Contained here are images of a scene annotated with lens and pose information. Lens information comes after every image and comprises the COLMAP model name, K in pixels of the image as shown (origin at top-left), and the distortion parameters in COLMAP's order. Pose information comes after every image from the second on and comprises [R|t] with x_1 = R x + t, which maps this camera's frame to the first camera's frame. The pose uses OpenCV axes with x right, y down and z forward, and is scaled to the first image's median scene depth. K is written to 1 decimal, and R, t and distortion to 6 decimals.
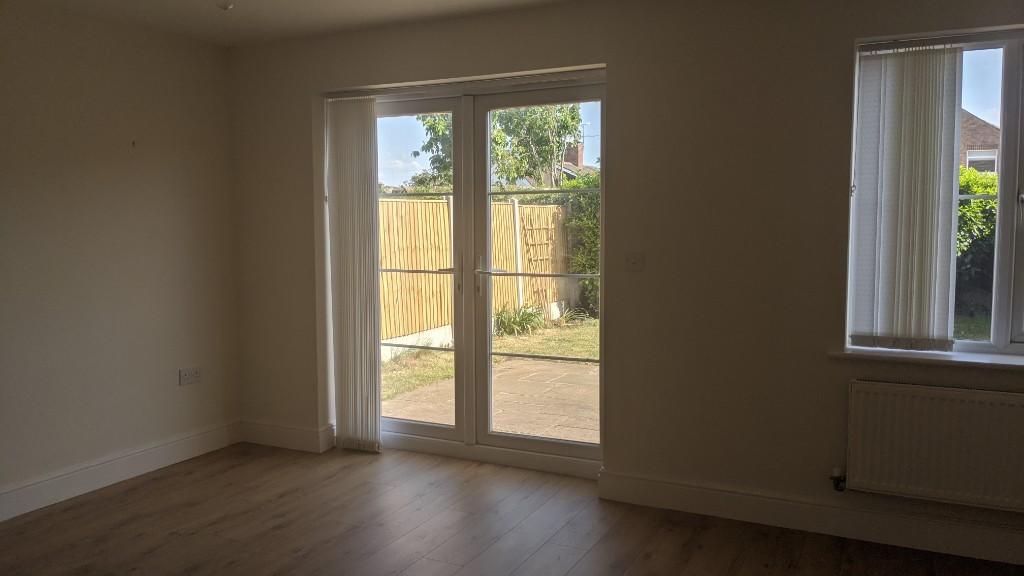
lens RADIAL K [[809.2, 0, 497.0], [0, 809.2, 286.9], [0, 0, 1]] dist [0.058125, -0.084287]
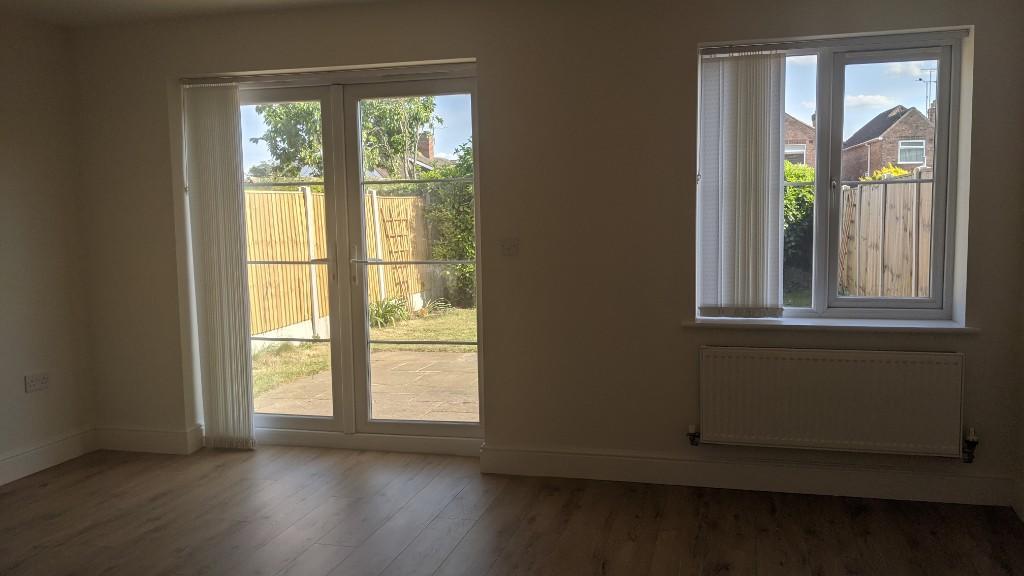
lens RADIAL K [[809.2, 0, 535.6], [0, 809.2, 288.8], [0, 0, 1]] dist [0.058125, -0.084287]
pose [[0.973988, -0.034395, 0.223973, -0.029689], [0.031693, 0.999375, 0.015646, 0.007110], [-0.224371, -0.008141, 0.974470, -0.032234]]
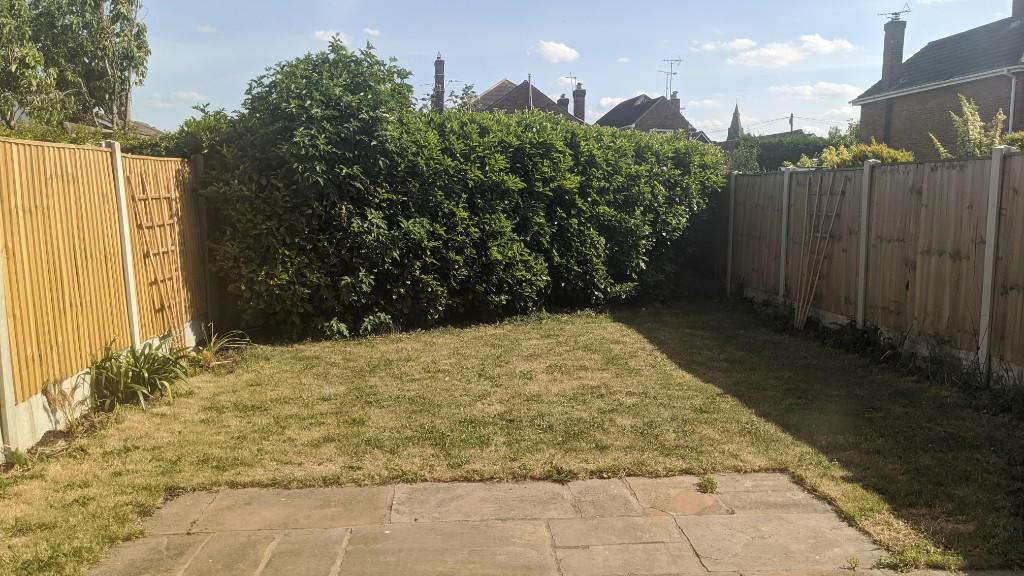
lens RADIAL K [[809.2, 0, 515.7], [0, 809.2, 279.7], [0, 0, 1]] dist [0.058125, -0.084287]
pose [[0.846308, -0.046367, 0.530672, -0.124566], [0.031971, 0.998830, 0.036284, -0.082011], [-0.531733, -0.013742, 0.846800, 1.138460]]
